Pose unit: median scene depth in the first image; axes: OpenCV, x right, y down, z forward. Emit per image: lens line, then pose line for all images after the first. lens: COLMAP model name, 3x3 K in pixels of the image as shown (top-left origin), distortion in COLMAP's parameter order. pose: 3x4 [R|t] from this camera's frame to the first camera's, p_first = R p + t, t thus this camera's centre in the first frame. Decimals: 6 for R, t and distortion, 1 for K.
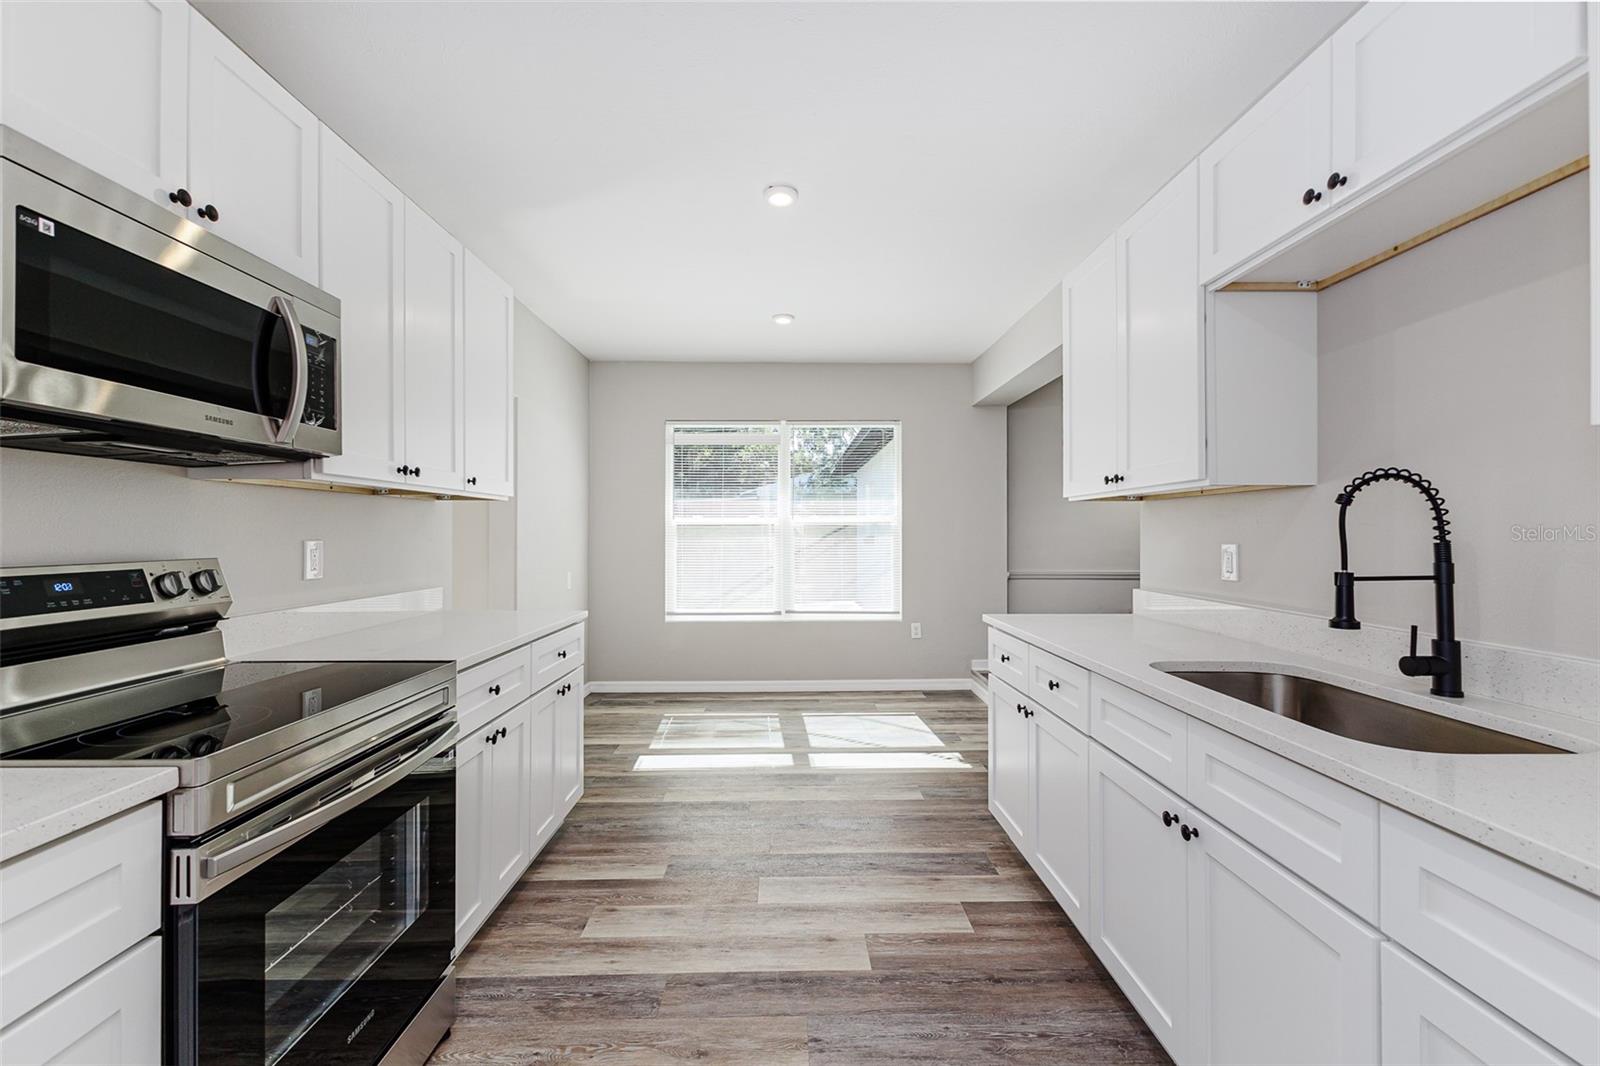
lens RADIAL K [[711.9, 0, 836.2], [0, 711.9, 524.0], [0, 0, 1]] dist [0.014898, -0.000455]
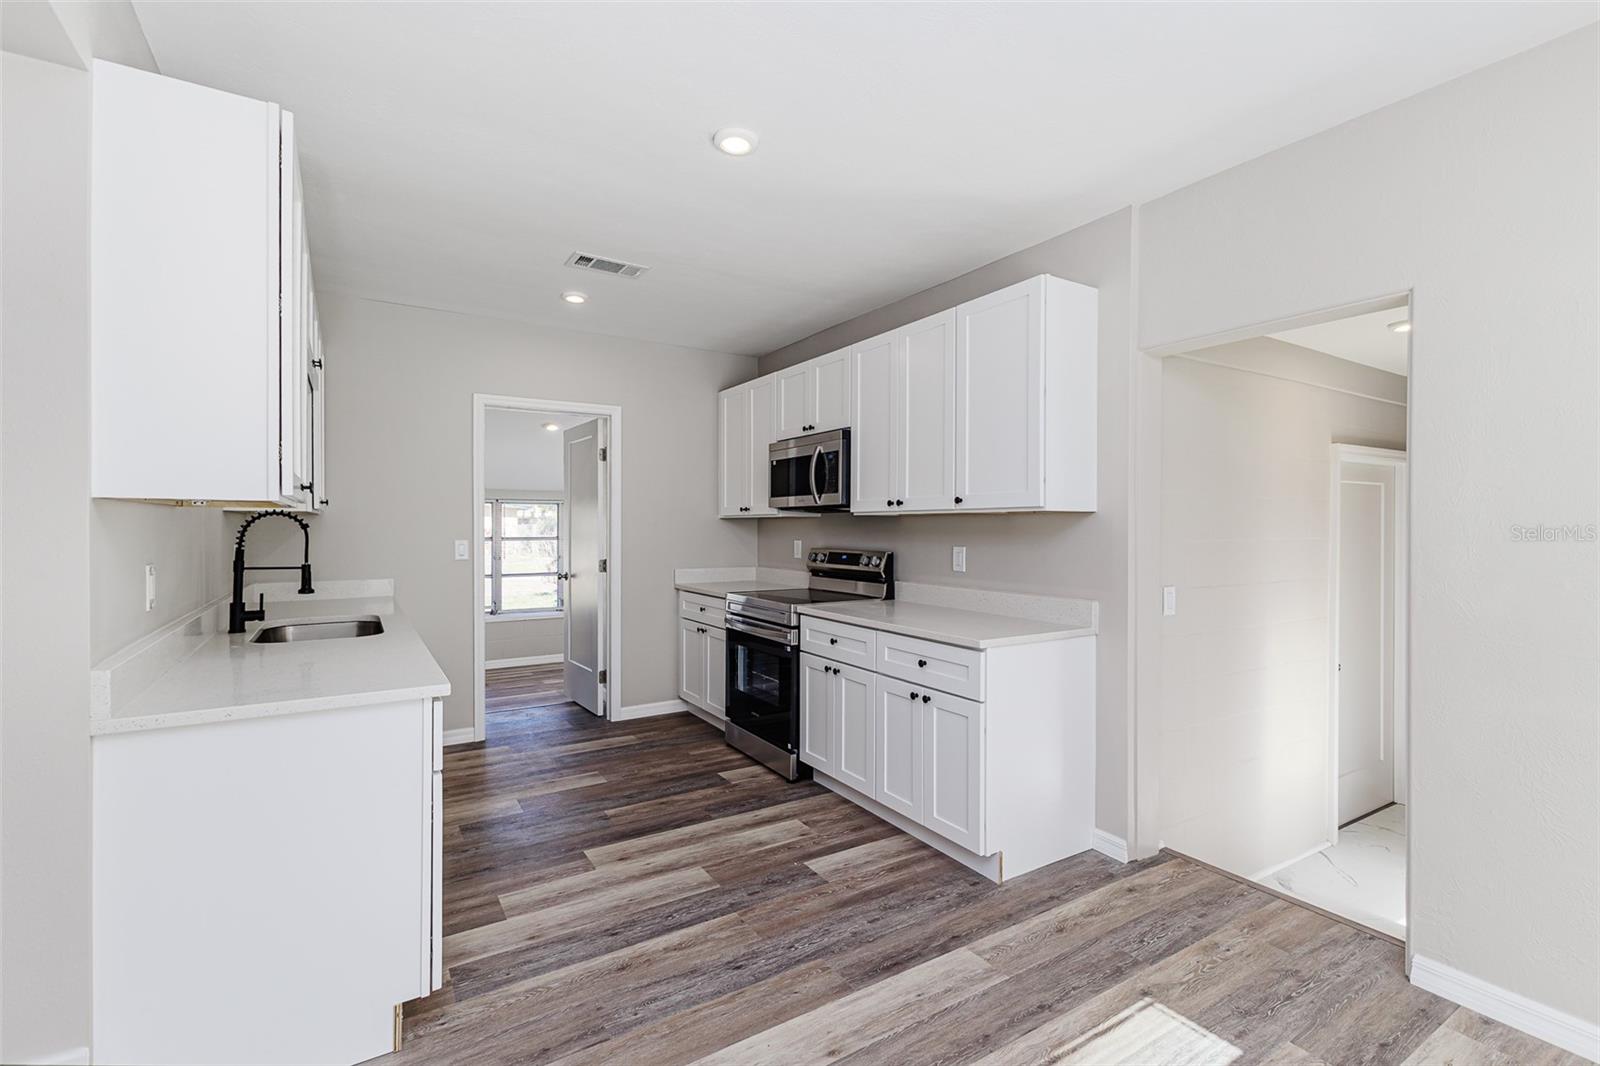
lens RADIAL K [[711.9, 0, 836.2], [0, 711.9, 524.0], [0, 0, 1]] dist [0.014898, -0.000455]
pose [[-0.862408, -0.004183, -0.506196, 0.286788], [0.002988, 0.999906, -0.013353, -0.006608], [0.506205, -0.013028, -0.862315, 2.109753]]
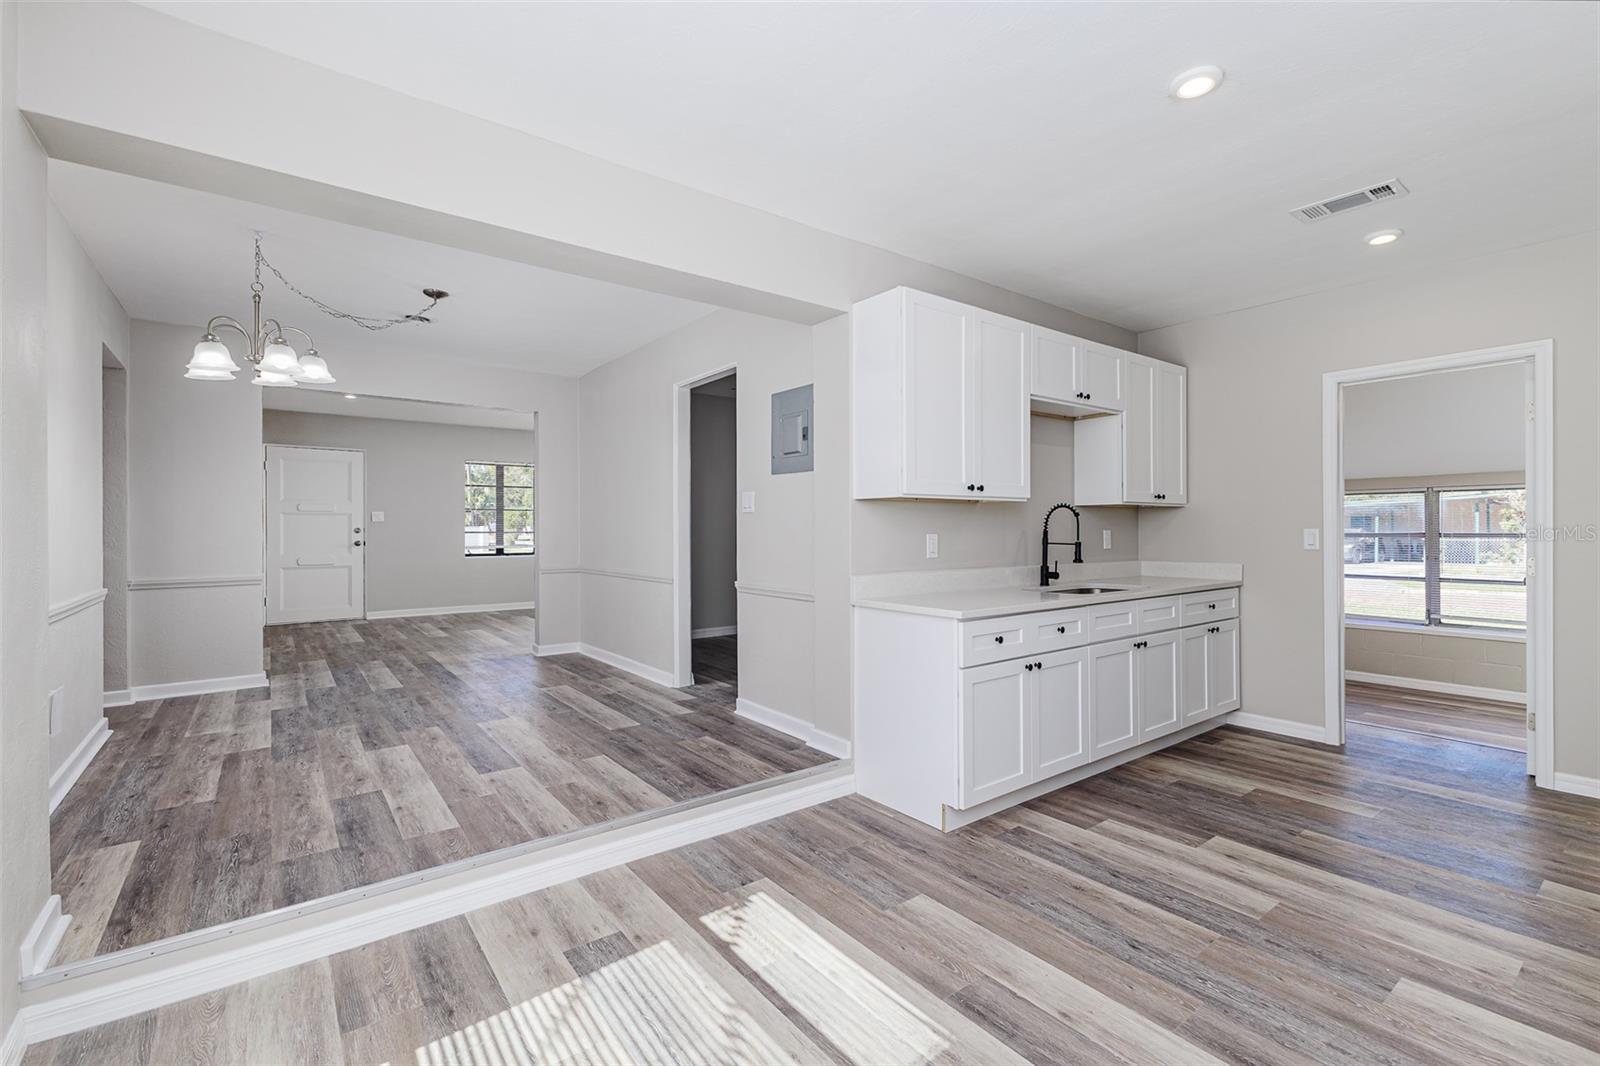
lens RADIAL K [[713.0, 0, 755.1], [0, 713.0, 527.9], [0, 0, 1]] dist [0.002426, -0.000443]
pose [[-0.530761, 0.000037, 0.847522, -0.561707], [-0.007863, 0.999957, -0.004968, 0.023837], [-0.847485, -0.009301, -0.530737, 2.141410]]
